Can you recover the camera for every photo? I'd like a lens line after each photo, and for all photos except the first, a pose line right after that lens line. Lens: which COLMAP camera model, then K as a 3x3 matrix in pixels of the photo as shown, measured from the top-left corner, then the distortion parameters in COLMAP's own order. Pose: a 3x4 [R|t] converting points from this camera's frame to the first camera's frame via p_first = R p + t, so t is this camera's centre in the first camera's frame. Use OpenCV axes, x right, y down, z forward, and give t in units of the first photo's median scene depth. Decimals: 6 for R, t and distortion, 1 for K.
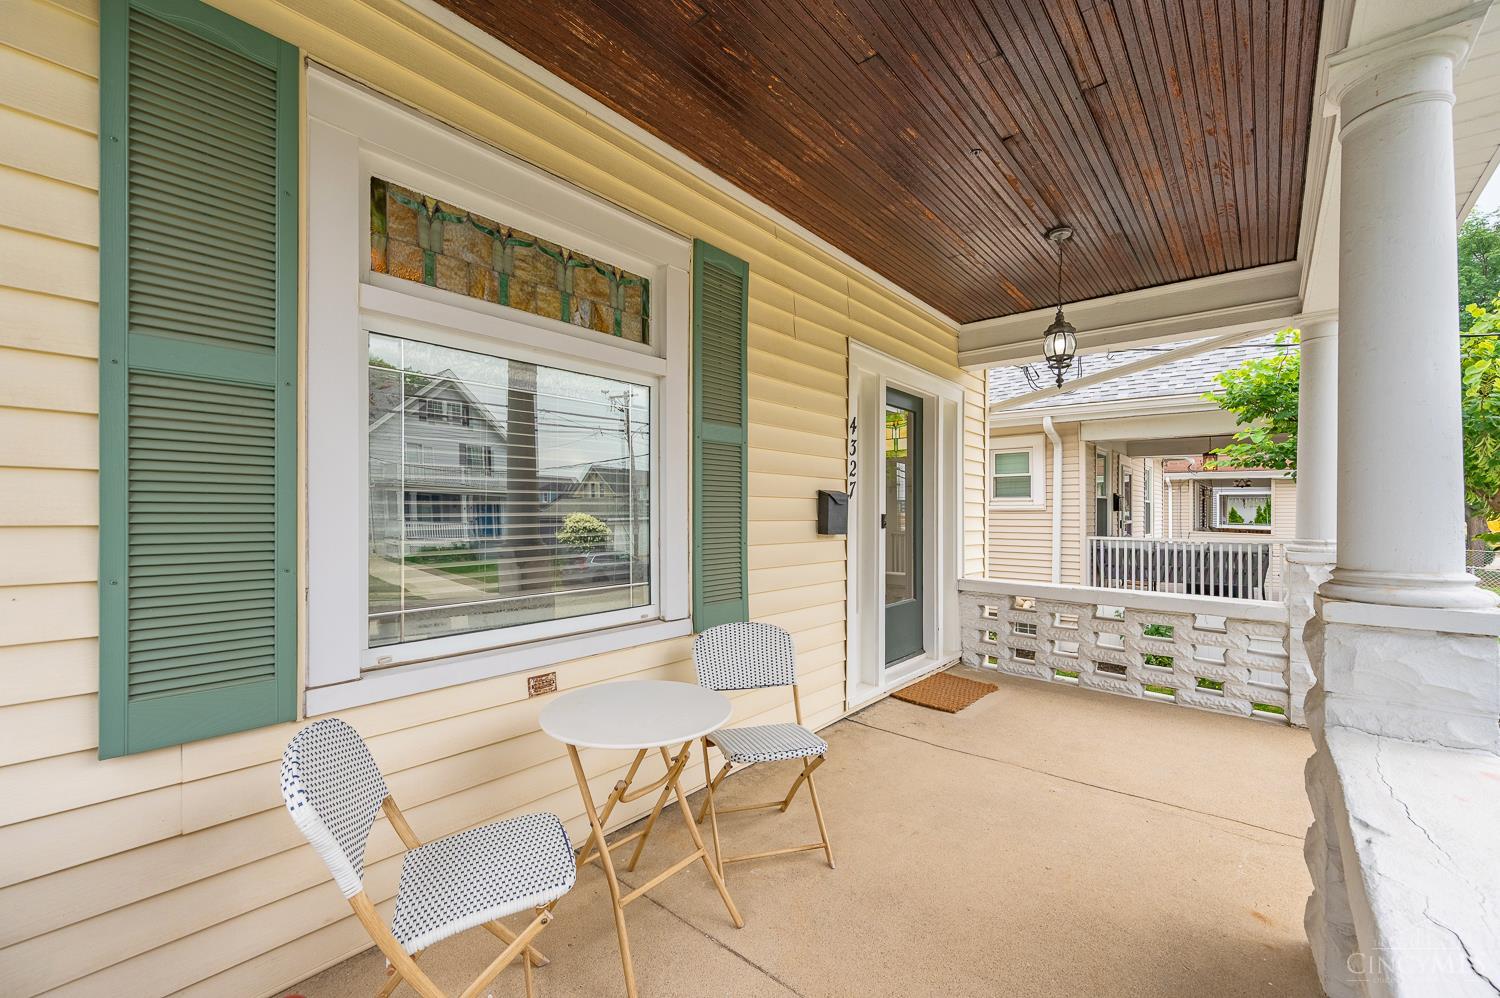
lens RADIAL K [[600.0, 0, 744.8], [0, 600.0, 511.1], [0, 0, 1]] dist [-0.000415, -0.000139]
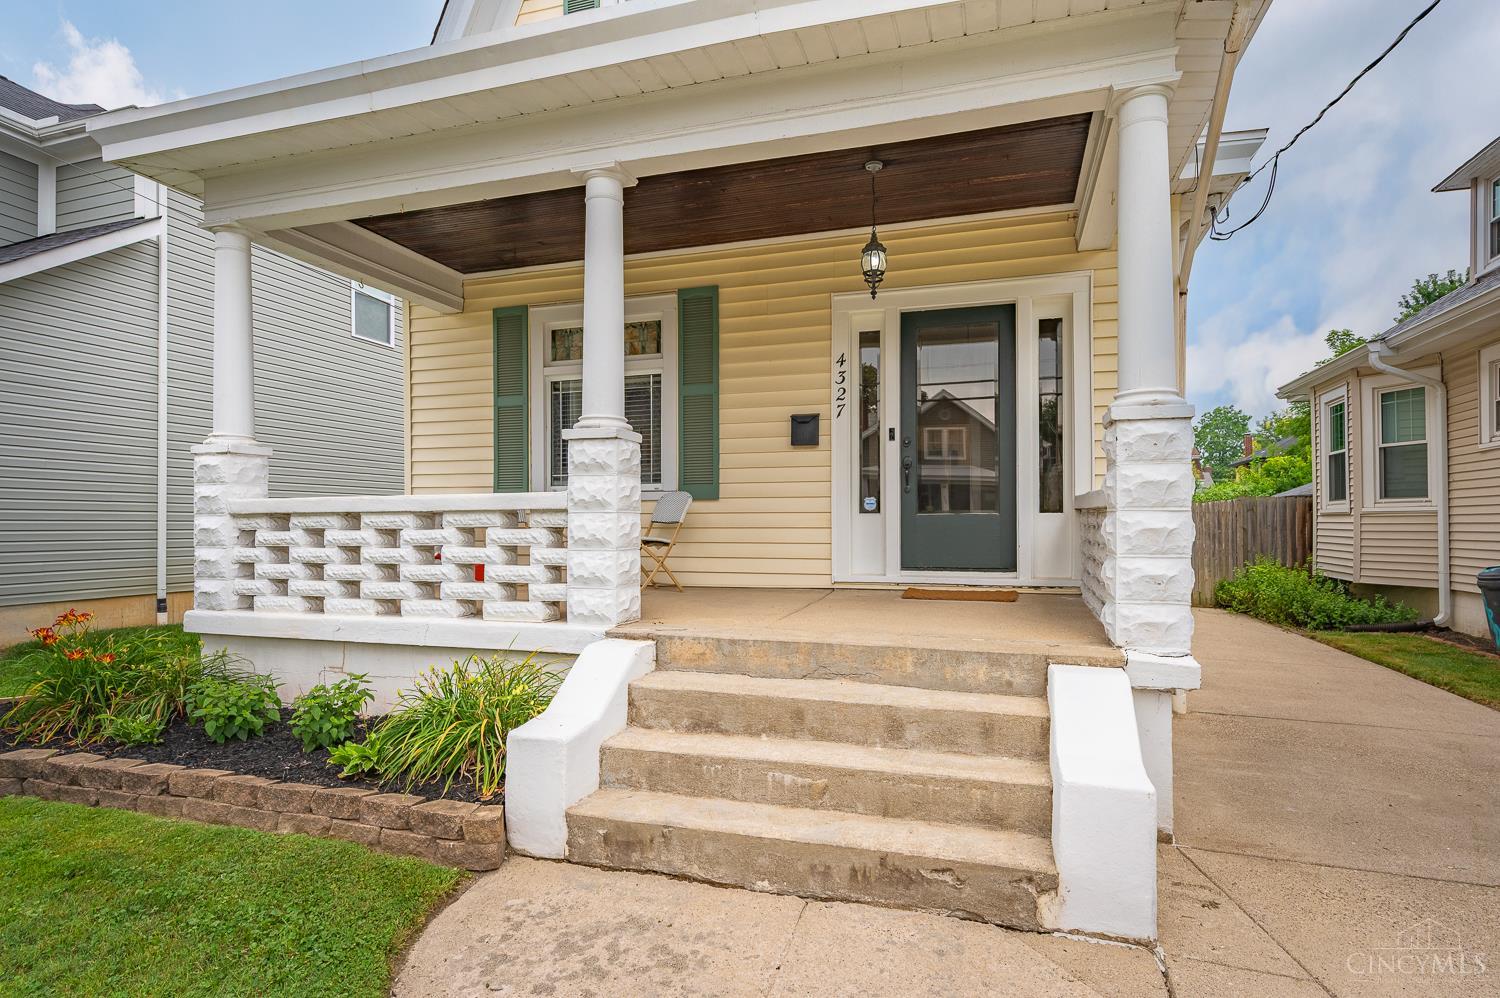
lens RADIAL K [[791.1, 0, 750.8], [0, 791.1, 516.8], [0, 0, 1]] dist [-0.002444, -0.000319]
pose [[0.402644, -0.013397, -0.915259, 2.022383], [0.004818, 0.999910, -0.012516, 0.258599], [0.915344, 0.000630, 0.402672, 0.188027]]
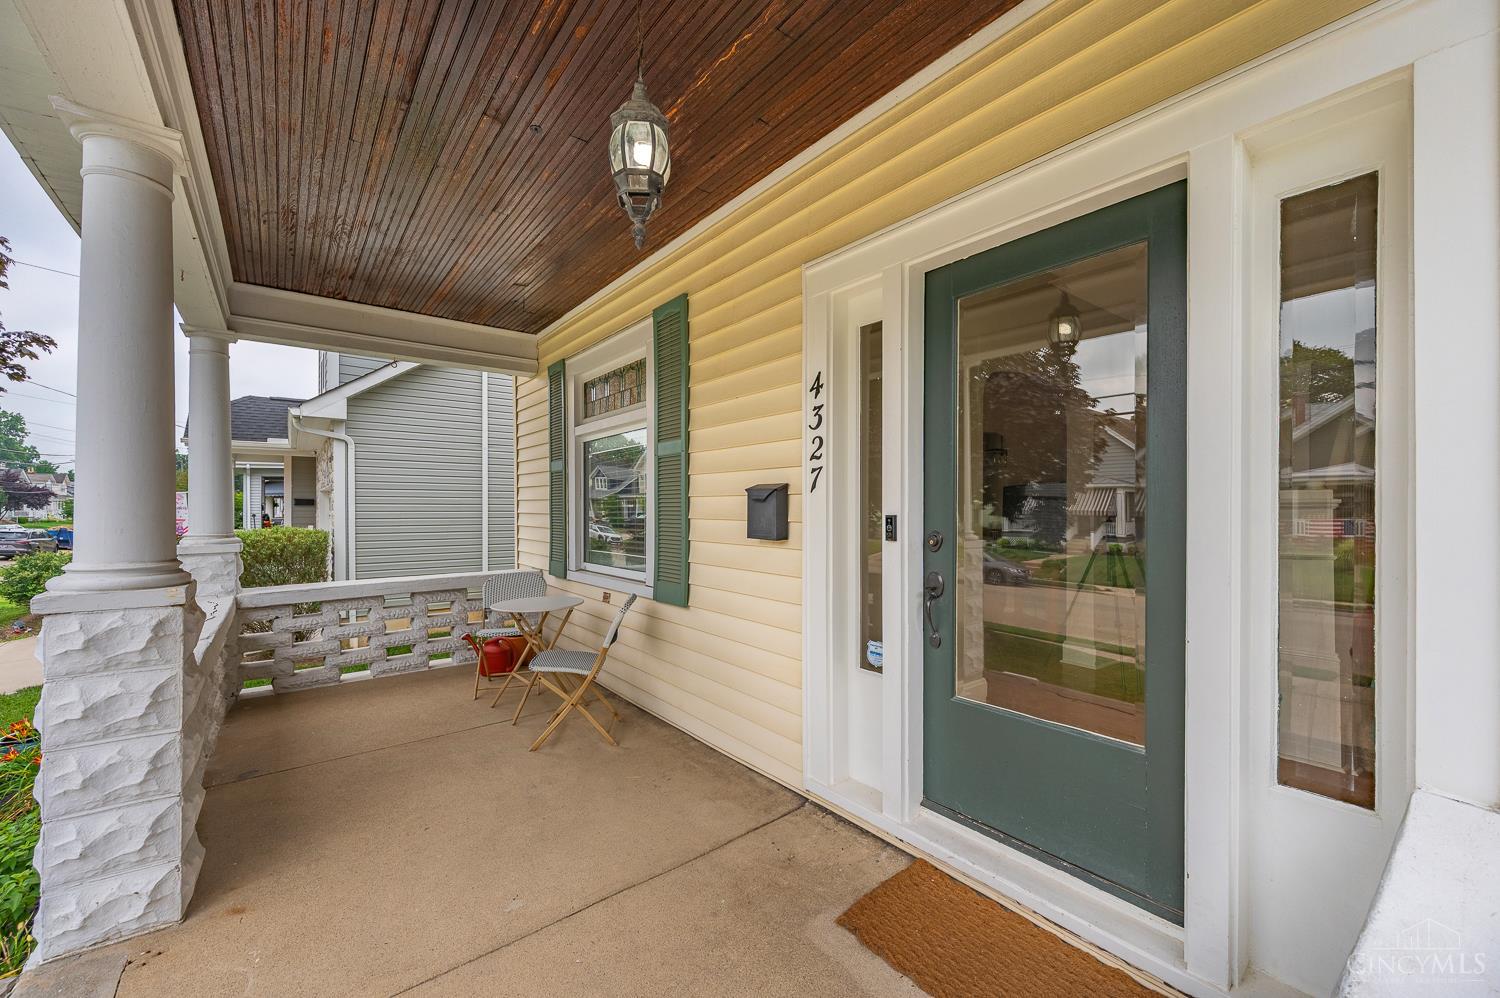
lens RADIAL K [[600.0, 0, 744.8], [0, 600.0, 511.1], [0, 0, 1]] dist [-0.000415, -0.000139]
pose [[-0.196202, 0.001197, -0.980563, 1.079725], [-0.000576, 0.999999, 0.001336, 0.000319], [0.980563, 0.000827, -0.196201, 1.306888]]
